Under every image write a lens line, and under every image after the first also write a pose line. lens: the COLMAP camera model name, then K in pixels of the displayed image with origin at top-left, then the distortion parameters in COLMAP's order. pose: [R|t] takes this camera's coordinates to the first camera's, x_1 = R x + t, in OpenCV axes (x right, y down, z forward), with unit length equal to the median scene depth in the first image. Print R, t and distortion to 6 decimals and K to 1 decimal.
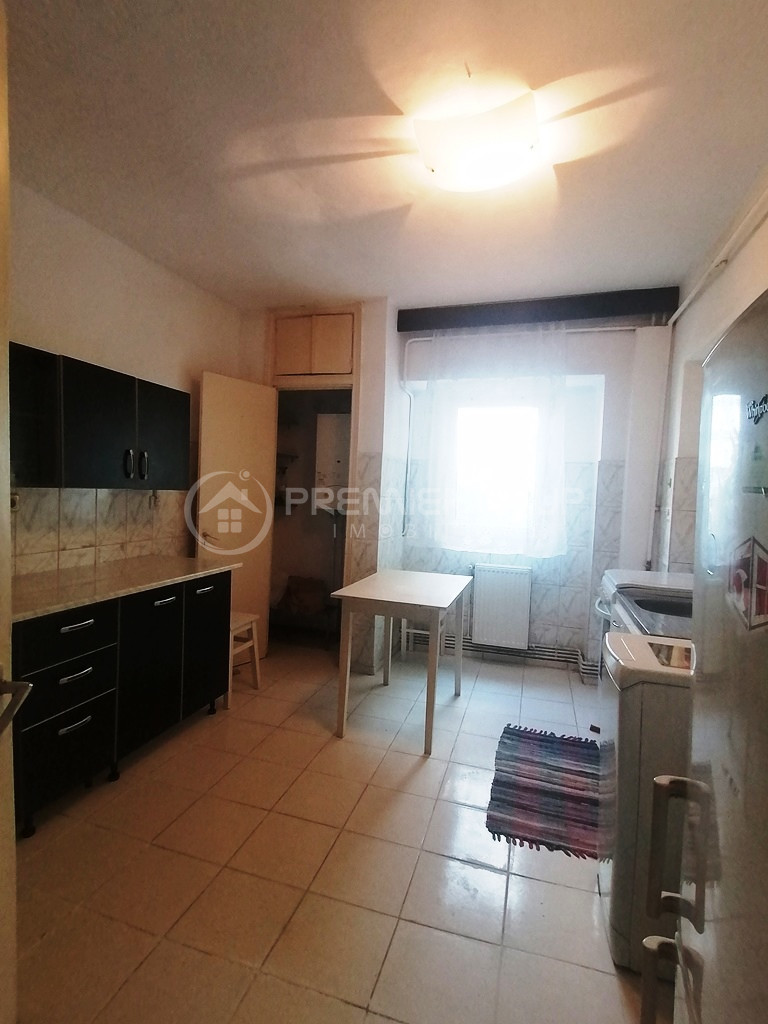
lens RADIAL K [[500.8, 0, 376.2], [0, 500.8, 508.7], [0, 0, 1]] dist [0.003101, 0.001484]
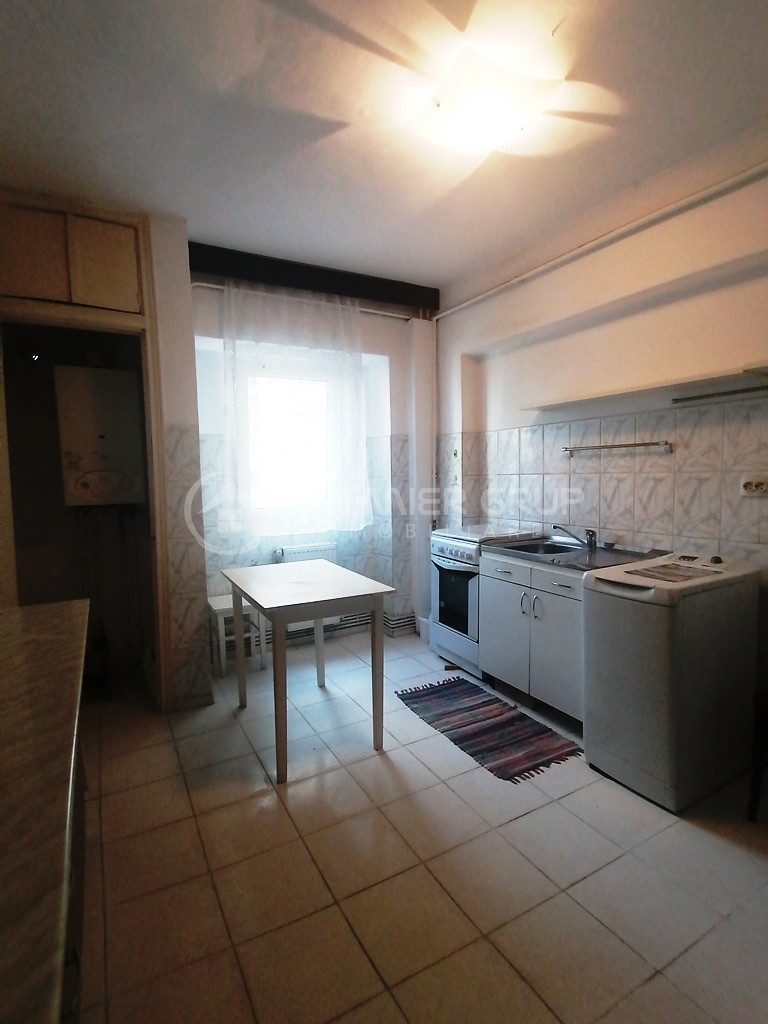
lens RADIAL K [[500.8, 0, 379.3], [0, 500.8, 510.5], [0, 0, 1]] dist [0.003101, 0.001484]
pose [[0.682729, -0.107057, 0.722786, -0.420730], [0.074199, 0.994252, 0.077180, -0.020434], [-0.726894, 0.000937, 0.686749, 0.287787]]
